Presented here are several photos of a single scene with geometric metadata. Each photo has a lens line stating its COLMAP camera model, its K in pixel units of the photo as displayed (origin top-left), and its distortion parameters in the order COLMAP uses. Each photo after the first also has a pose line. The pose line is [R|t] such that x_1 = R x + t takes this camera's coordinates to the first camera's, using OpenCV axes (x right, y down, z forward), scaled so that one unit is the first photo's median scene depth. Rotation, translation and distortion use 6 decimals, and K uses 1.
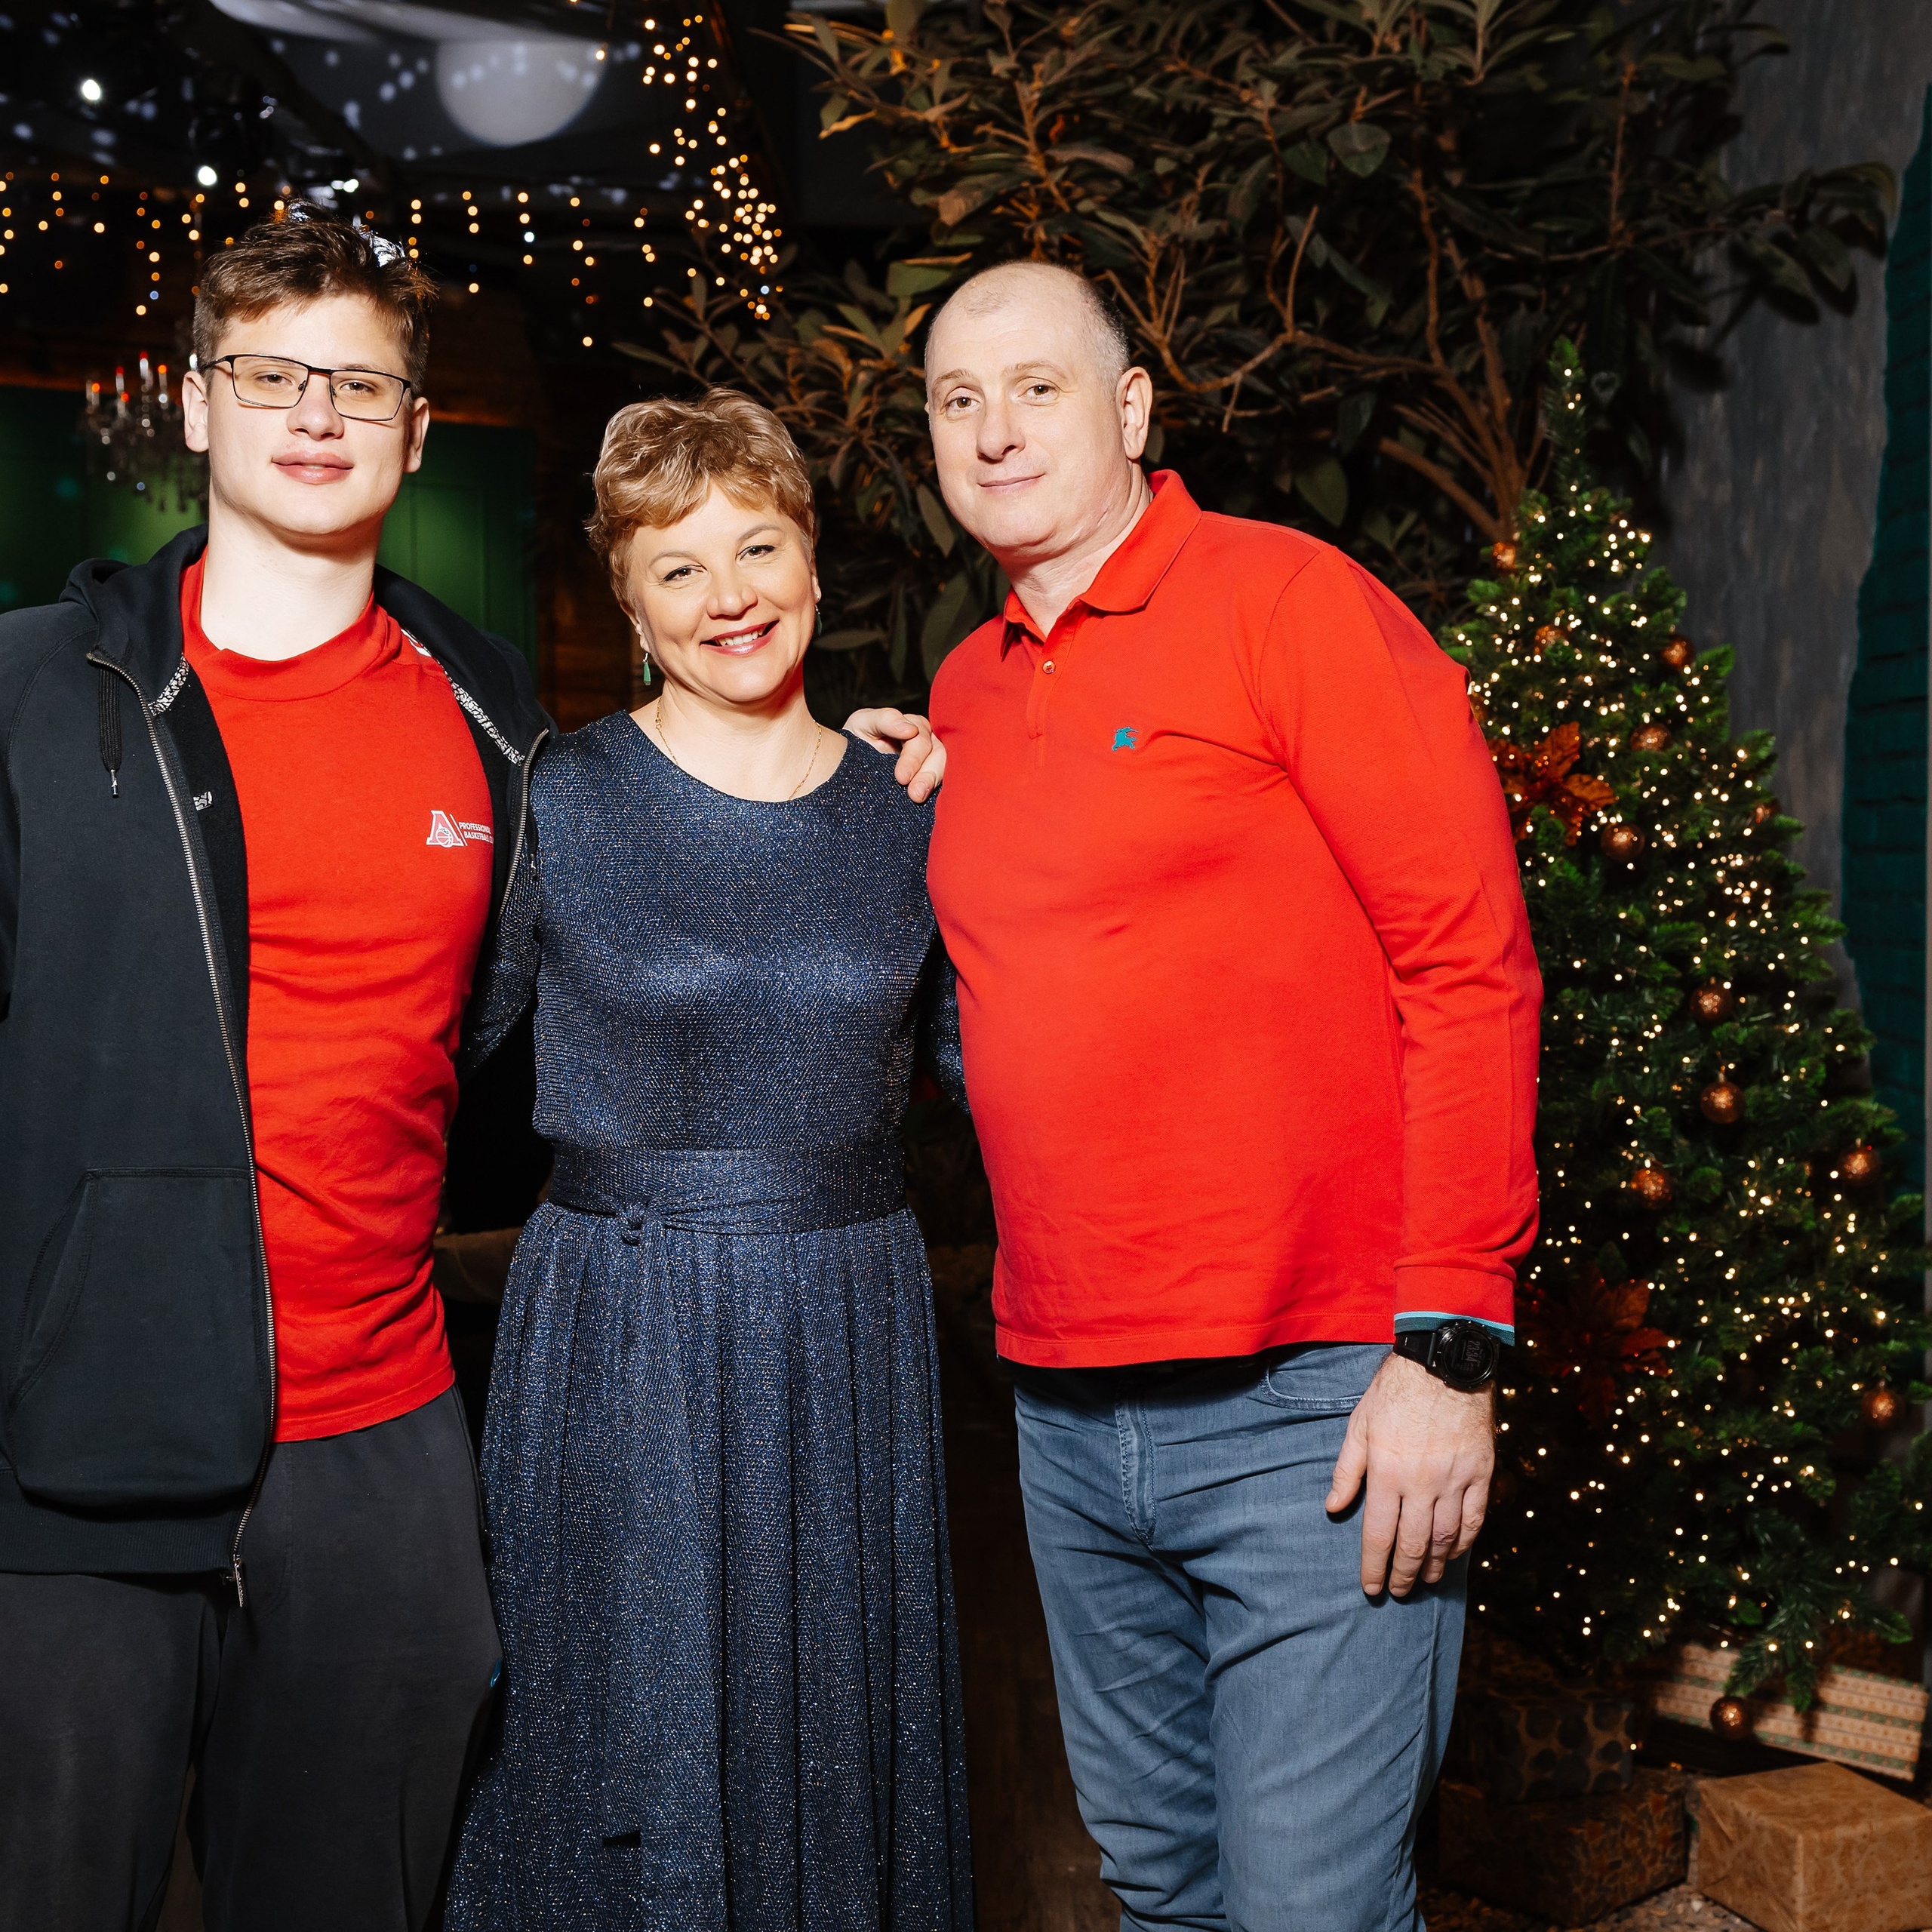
lens RADIAL K [[2931.1, 0, 966.0], [0, 2931.1, 966.0], [0, 0, 1]] dist [-0.045016, -0.068039]
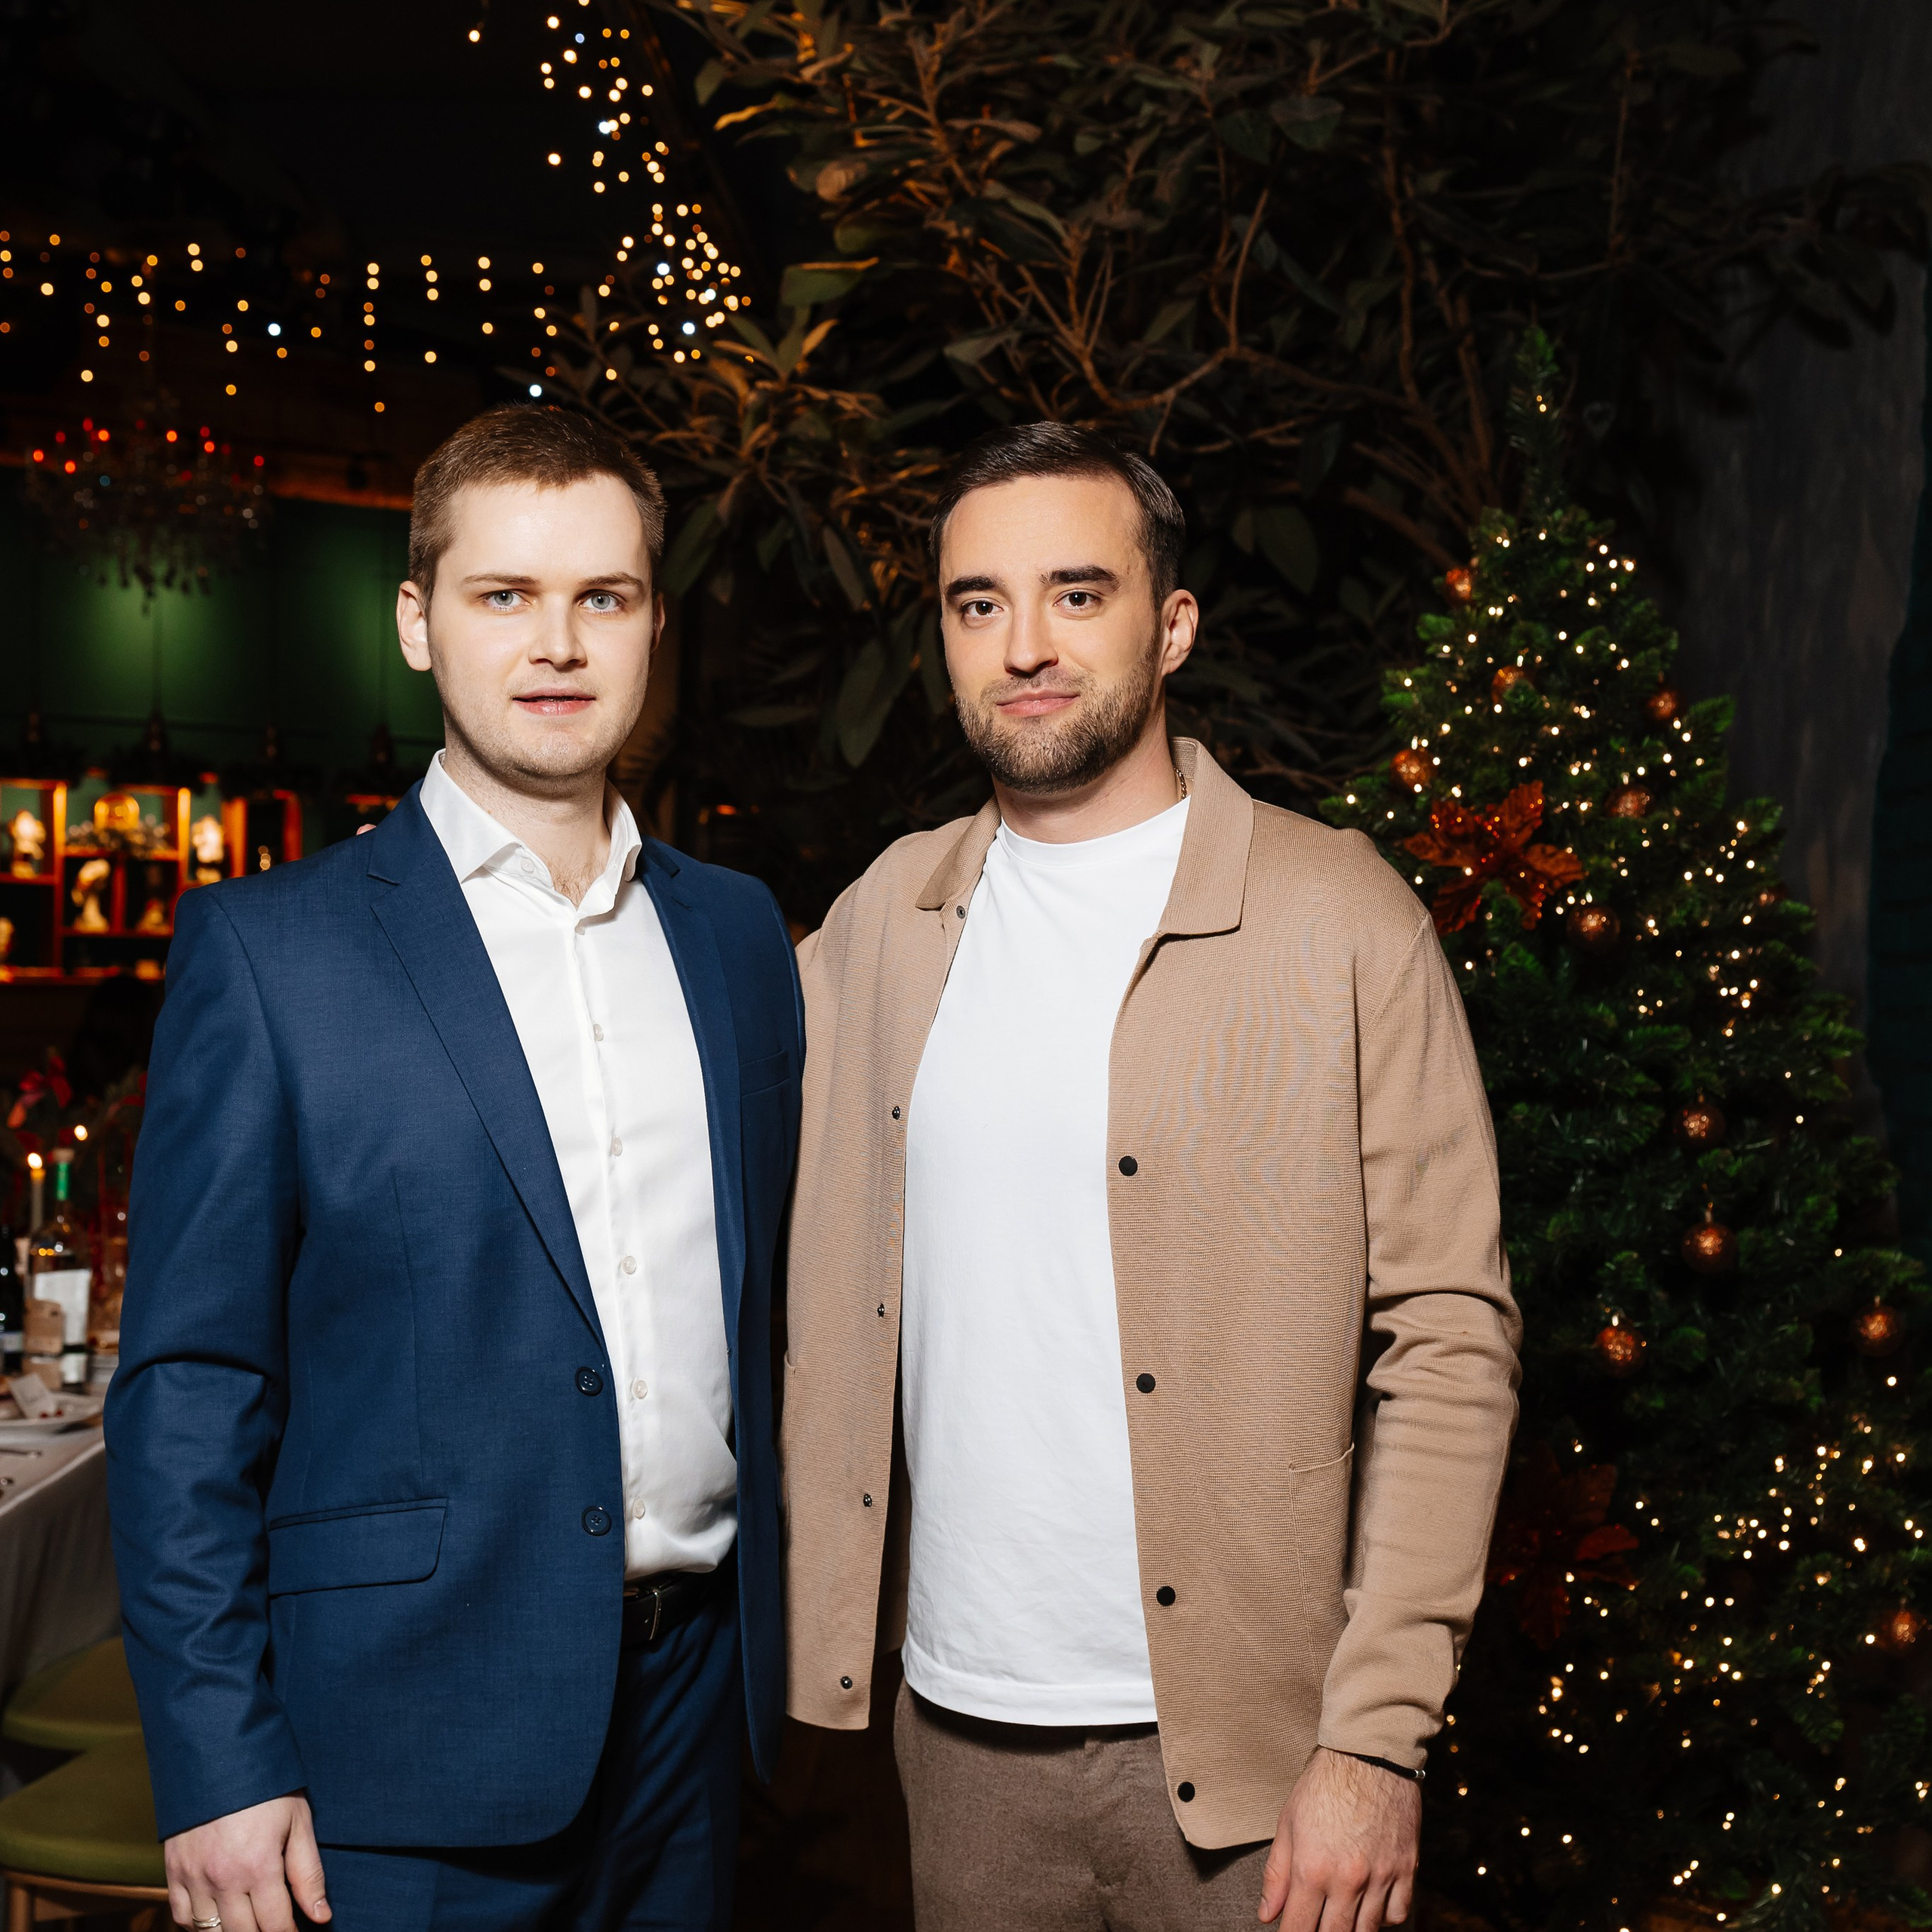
lens RADIAL K [[2932.2, 0, 966.0], [0, 2932.2, 966.0], [0, 0, 1]] dist [-0.025020, -0.095827]
pose [[0.999632, 0.024082, -0.012497, 0.056145], [-0.024630, 0.998651, -0.045711, 0.009996], [0.011379, 0.046002, 0.998877, 0.168031]]
